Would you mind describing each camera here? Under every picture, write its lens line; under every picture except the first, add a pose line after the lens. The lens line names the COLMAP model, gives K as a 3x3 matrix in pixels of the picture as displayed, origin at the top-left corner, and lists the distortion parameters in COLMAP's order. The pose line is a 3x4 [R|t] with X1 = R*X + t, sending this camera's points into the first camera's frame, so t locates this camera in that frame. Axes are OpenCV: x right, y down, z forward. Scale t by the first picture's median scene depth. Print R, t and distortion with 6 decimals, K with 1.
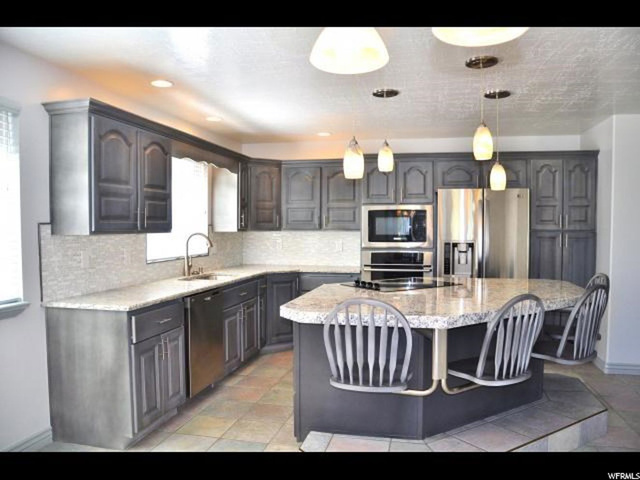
lens RADIAL K [[499.0, 0, 320.4], [0, 499.0, 241.0], [0, 0, 1]] dist [-0.122645, 0.053638]
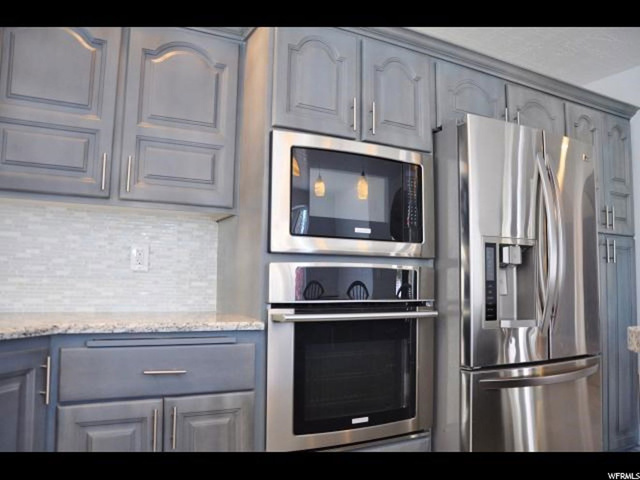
lens RADIAL K [[499.0, 0, 321.4], [0, 499.0, 240.2], [0, 0, 1]] dist [-0.122645, 0.053638]
pose [[0.762496, 0.071528, 0.643026, -0.103854], [0.007976, 0.992755, -0.119890, 0.045889], [-0.646943, 0.096544, 0.756402, 0.729698]]
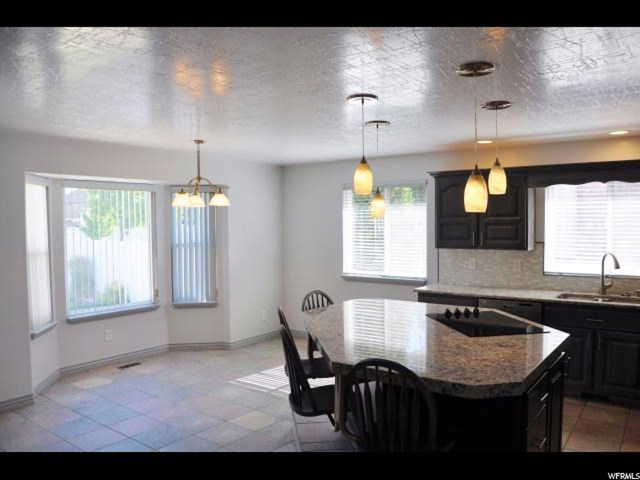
lens RADIAL K [[499.0, 0, 320.6], [0, 499.0, 240.4], [0, 0, 1]] dist [-0.122645, 0.053638]
pose [[-0.419115, 0.030528, -0.907420, 1.059978], [-0.019261, 0.998911, 0.042502, -0.087071], [0.907729, 0.035291, -0.418071, 1.074582]]
